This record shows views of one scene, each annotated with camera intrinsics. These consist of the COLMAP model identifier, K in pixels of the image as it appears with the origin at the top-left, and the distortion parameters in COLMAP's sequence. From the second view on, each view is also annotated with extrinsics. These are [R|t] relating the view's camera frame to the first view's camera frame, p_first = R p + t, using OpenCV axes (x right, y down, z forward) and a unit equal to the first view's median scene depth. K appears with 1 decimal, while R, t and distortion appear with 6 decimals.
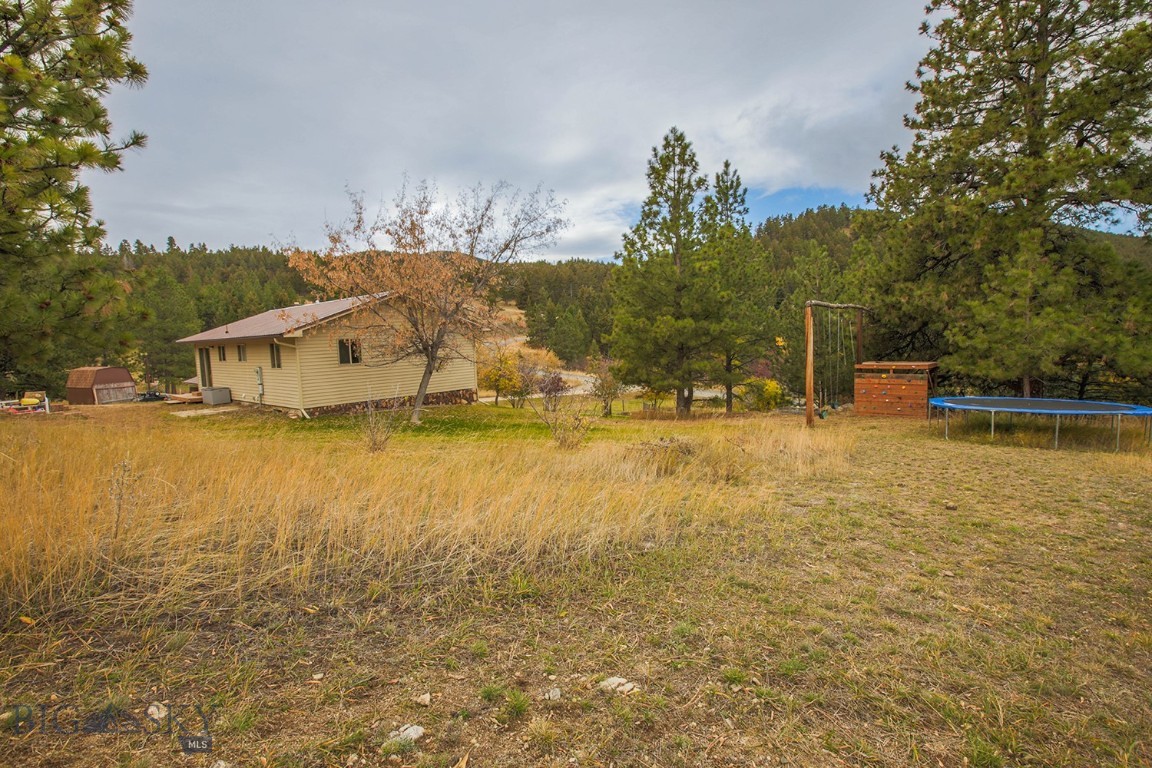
lens RADIAL K [[550.5, 0, 576.0], [0, 550.5, 384.0], [0, 0, 1]] dist [-0.028885, 0.000438]
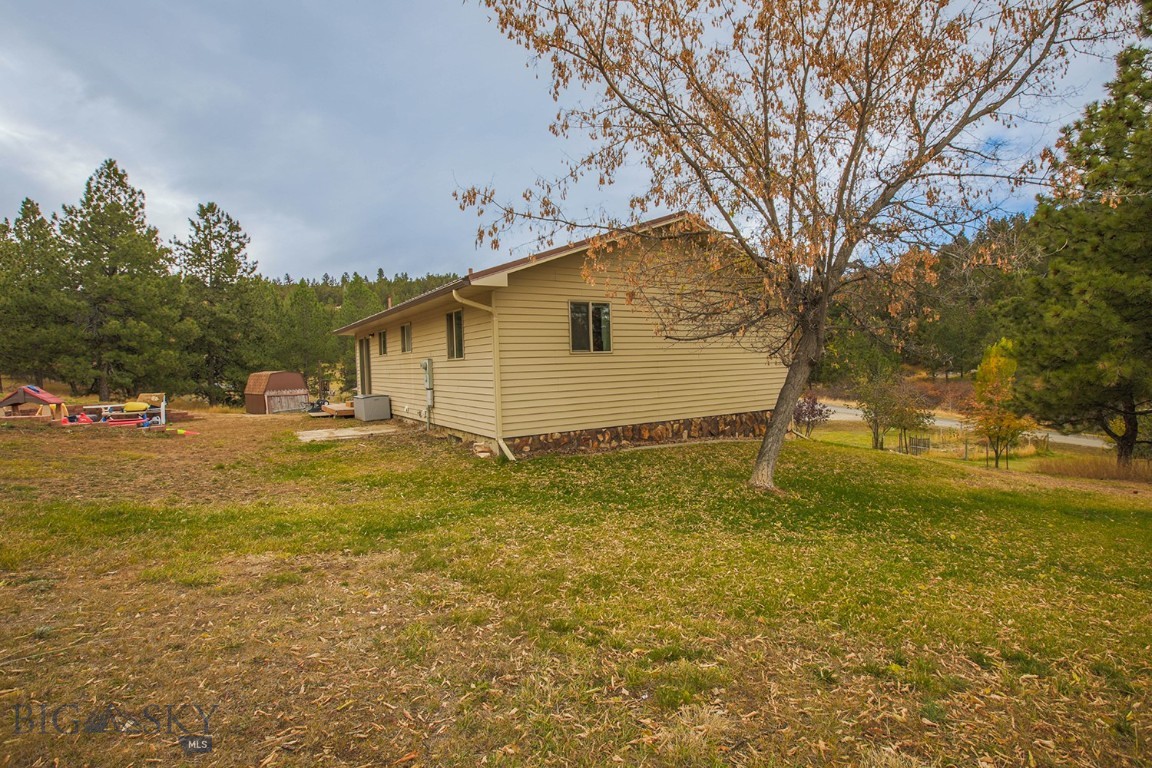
lens RADIAL K [[550.5, 0, 576.0], [0, 550.5, 384.0], [0, 0, 1]] dist [-0.028885, 0.000438]
pose [[0.956388, 0.018546, -0.291509, -0.217411], [-0.030552, 0.998860, -0.036690, 0.009509], [0.290497, 0.043996, 0.955864, 0.405651]]
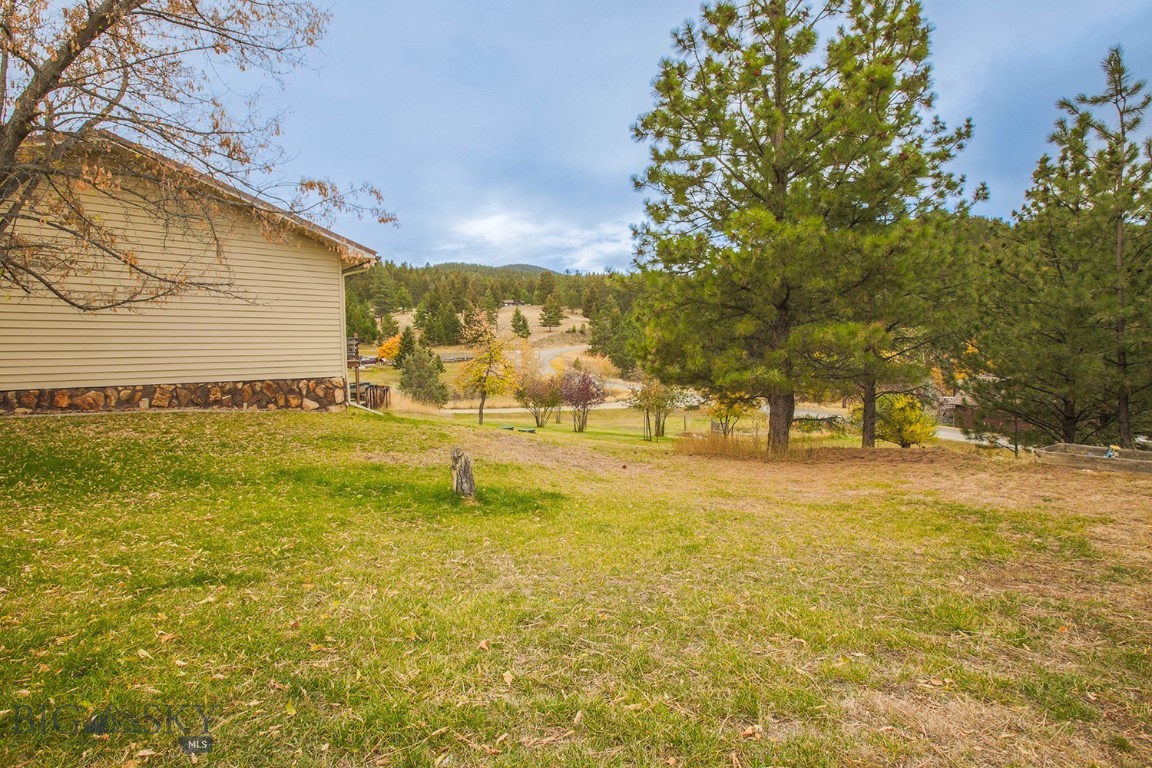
lens RADIAL K [[550.5, 0, 576.0], [0, 550.5, 384.0], [0, 0, 1]] dist [-0.028885, 0.000438]
pose [[0.990868, 0.029220, -0.131634, 0.081599], [-0.032682, 0.999172, -0.024214, 0.017229], [0.130818, 0.028295, 0.991003, 0.523810]]
